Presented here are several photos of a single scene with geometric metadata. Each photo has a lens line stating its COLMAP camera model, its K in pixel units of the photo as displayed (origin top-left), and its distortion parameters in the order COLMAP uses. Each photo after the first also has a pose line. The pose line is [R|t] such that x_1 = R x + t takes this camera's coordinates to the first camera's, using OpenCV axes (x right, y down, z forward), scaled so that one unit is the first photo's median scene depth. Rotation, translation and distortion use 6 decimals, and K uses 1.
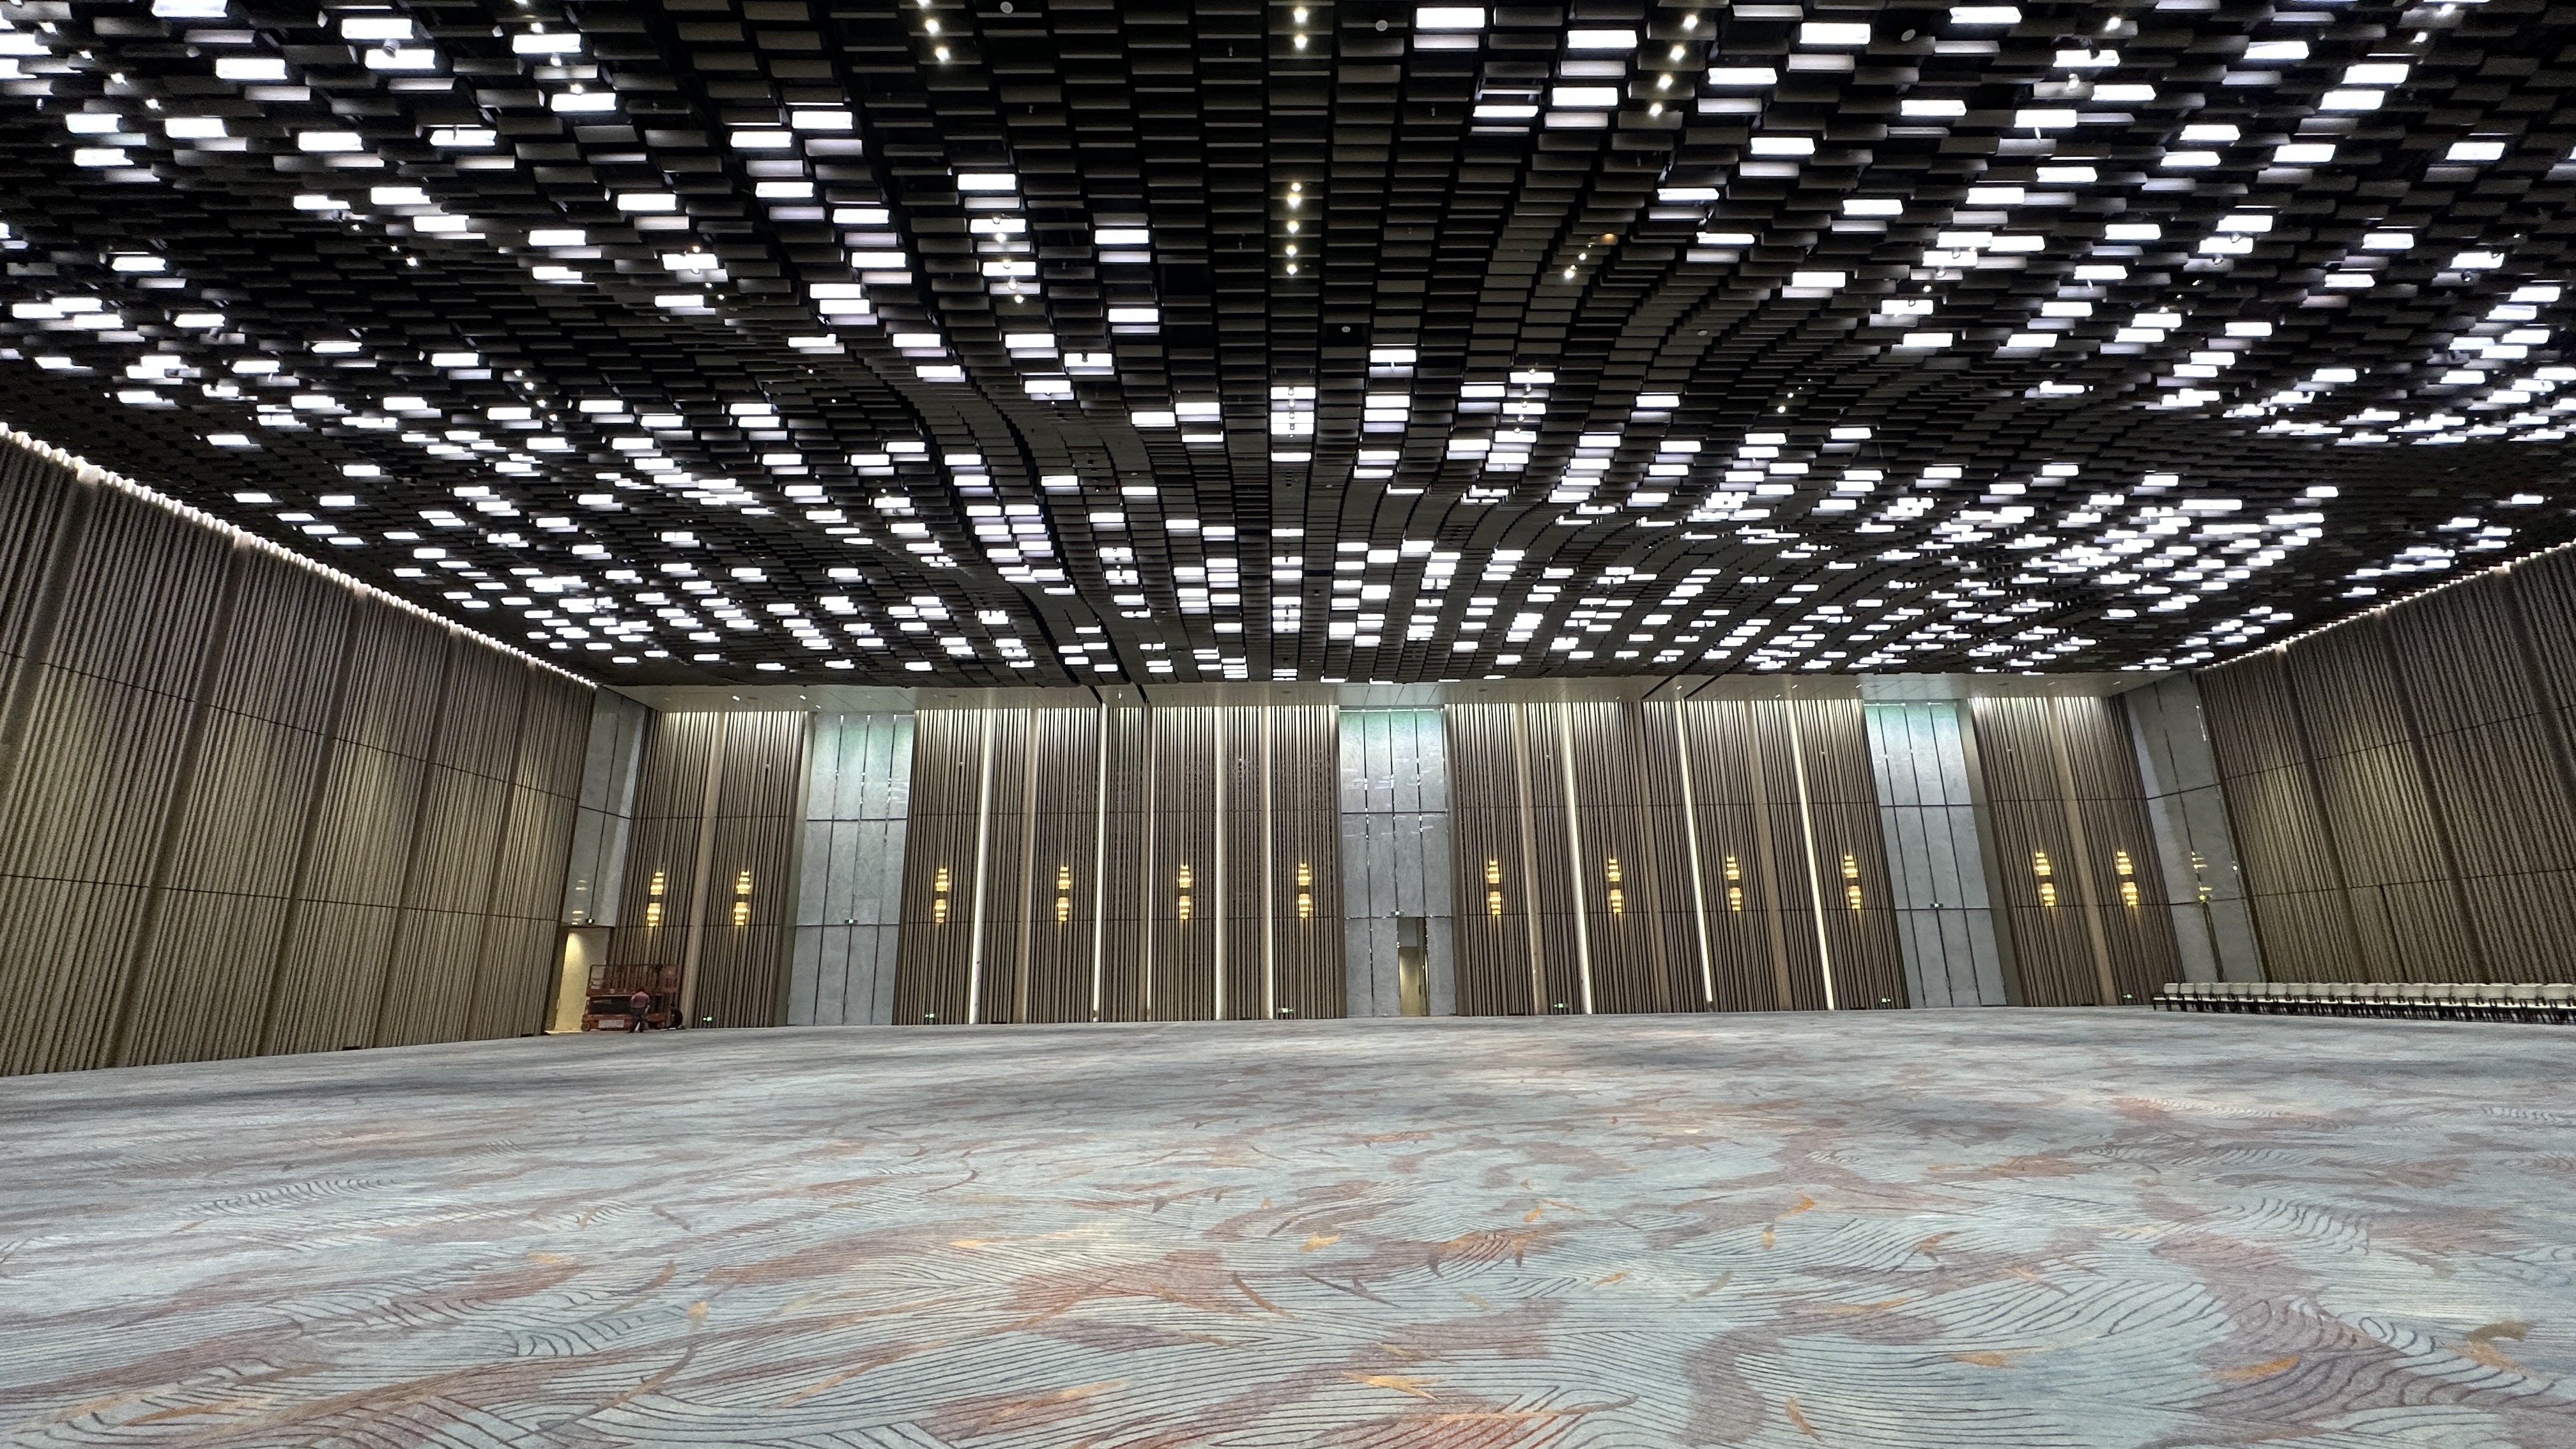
lens RADIAL K [[1028.0, 0, 1290.5], [0, 1028.0, 728.3], [0, 0, 1]] dist [-0.001078, 0.000724]
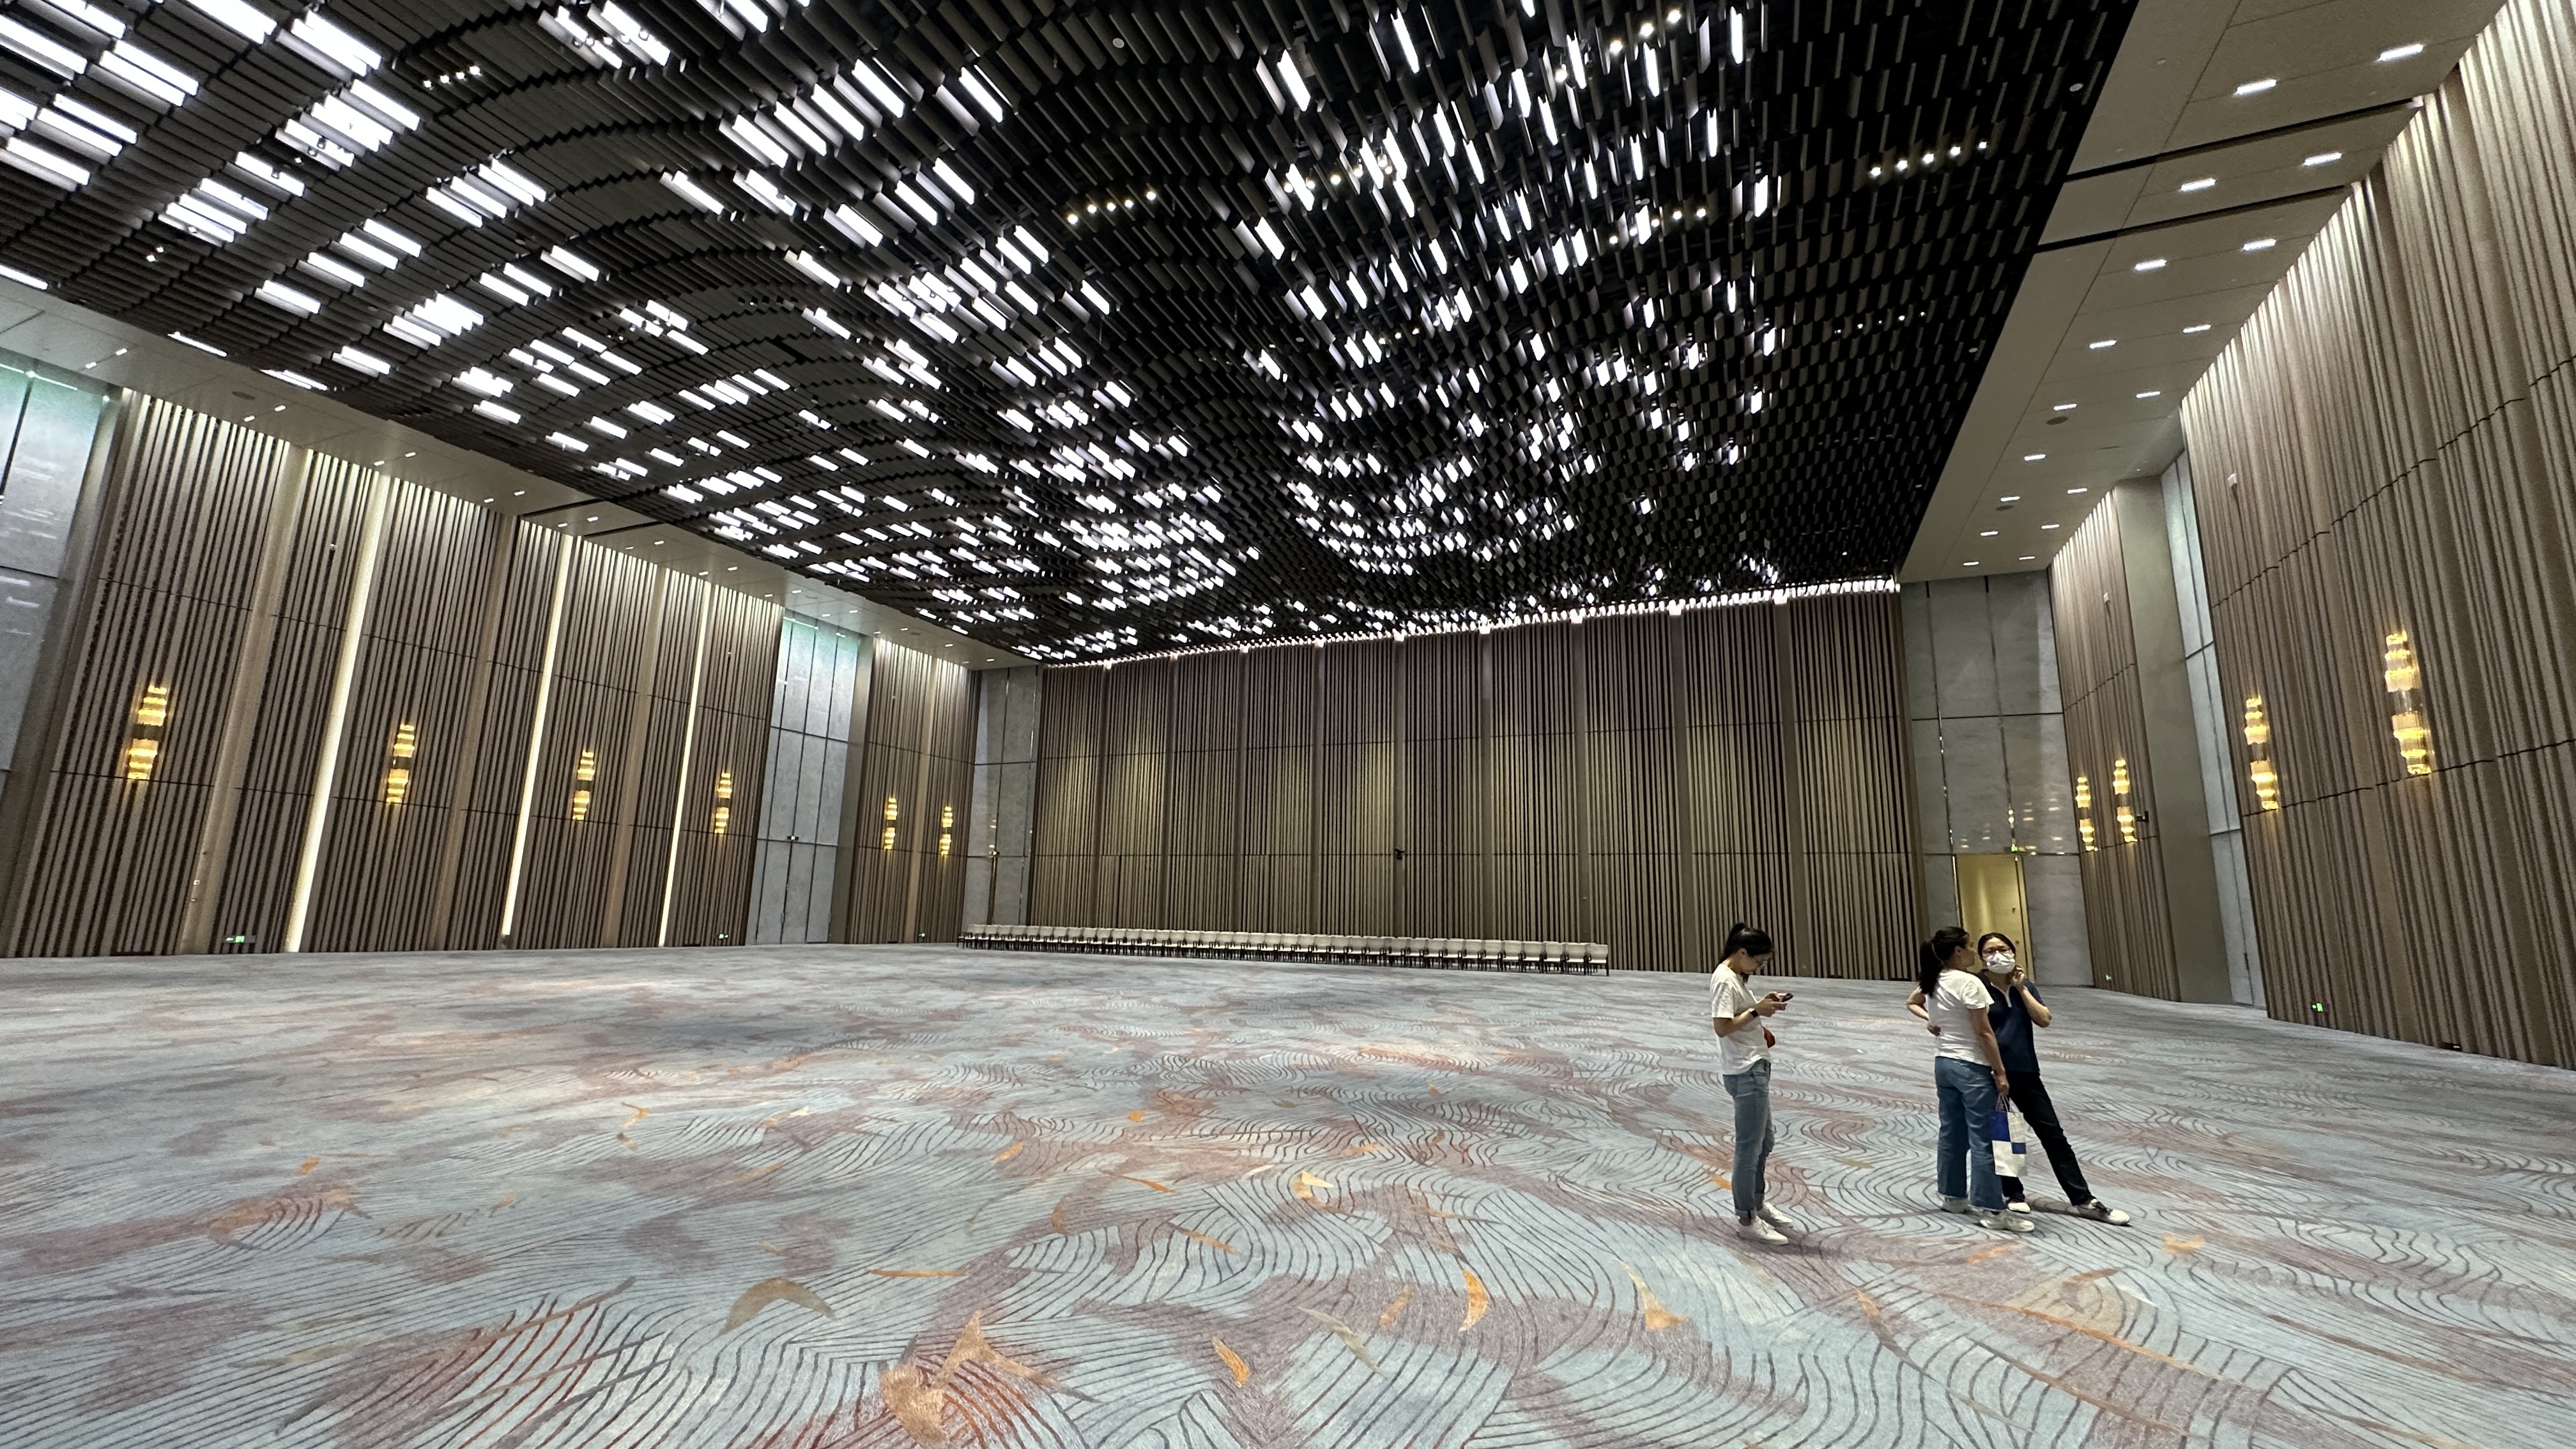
lens RADIAL K [[1028.0, 0, 1291.6], [0, 1028.0, 727.1], [0, 0, 1]] dist [-0.001078, 0.000724]
pose [[0.415210, 0.190823, 0.889487, -0.090042], [-0.244972, 0.965089, -0.092690, 0.105269], [-0.876122, -0.179413, 0.447460, 0.414091]]
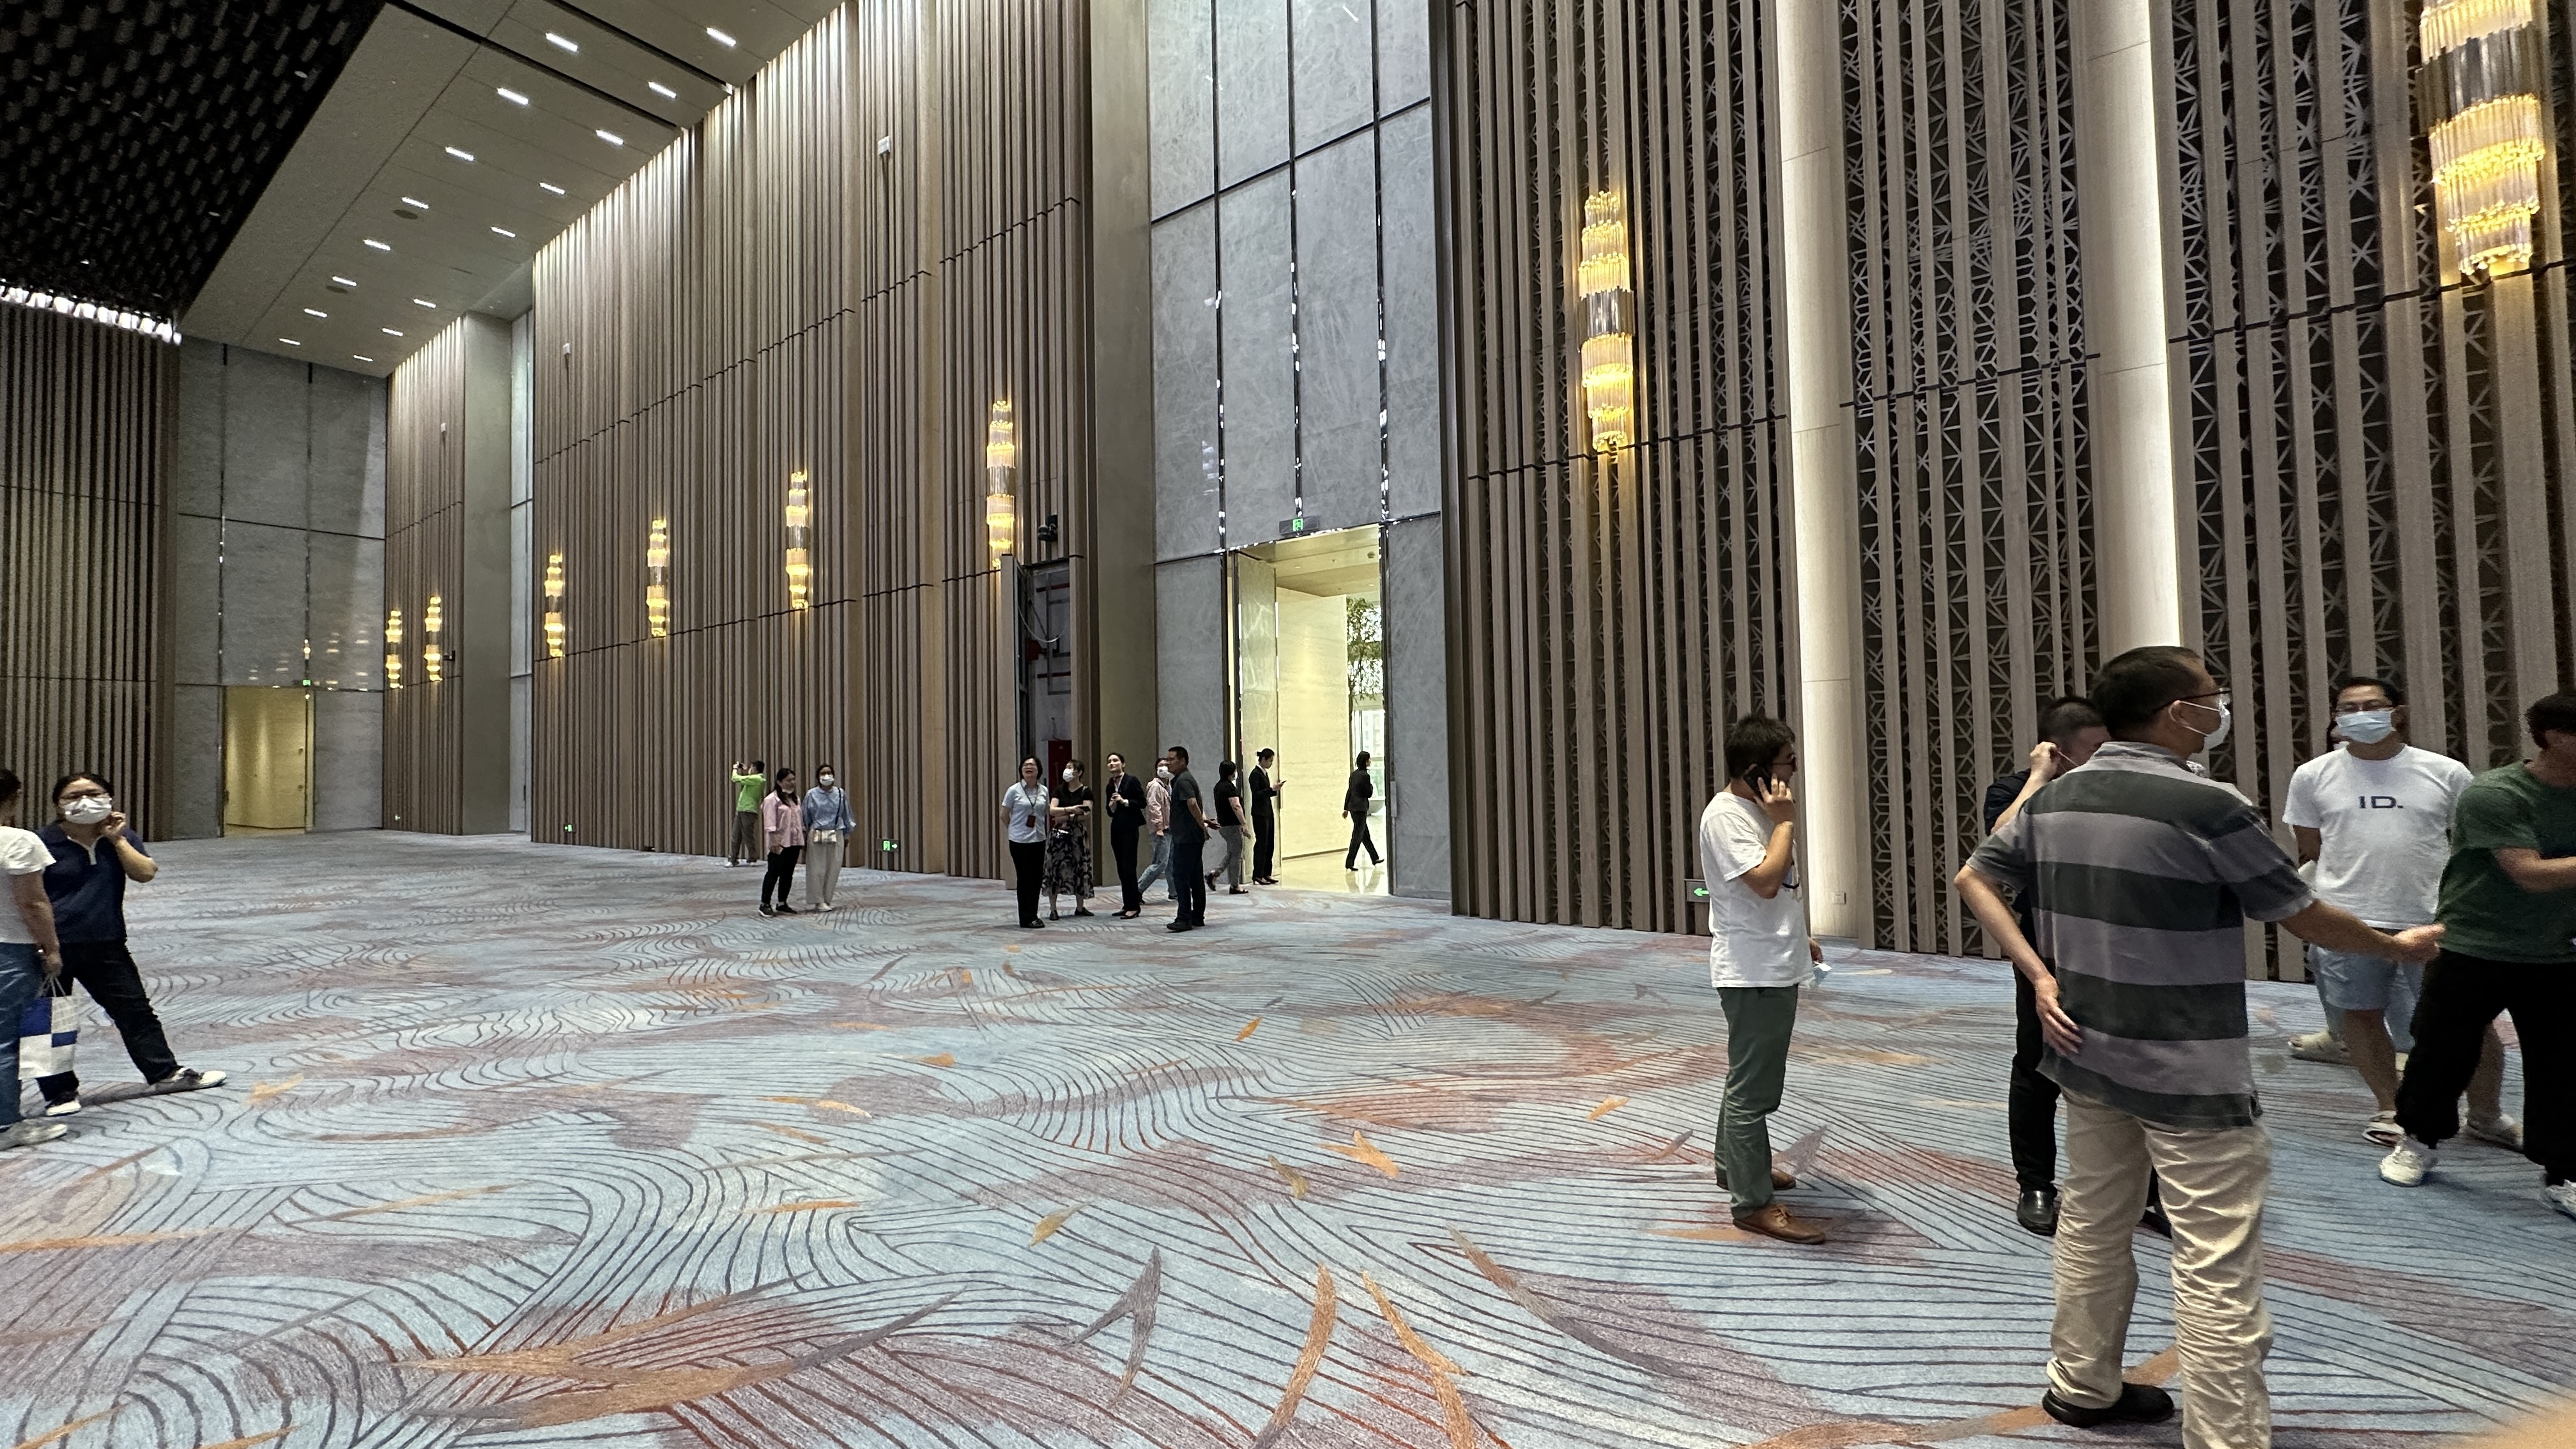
lens RADIAL K [[1028.0, 0, 1288.1], [0, 1028.0, 731.3], [0, 0, 1]] dist [-0.001078, 0.000724]
pose [[-0.796770, 0.048753, 0.602312, -0.085655], [-0.112241, 0.967455, -0.226787, 0.097888], [-0.593767, -0.248301, -0.765368, 0.374506]]
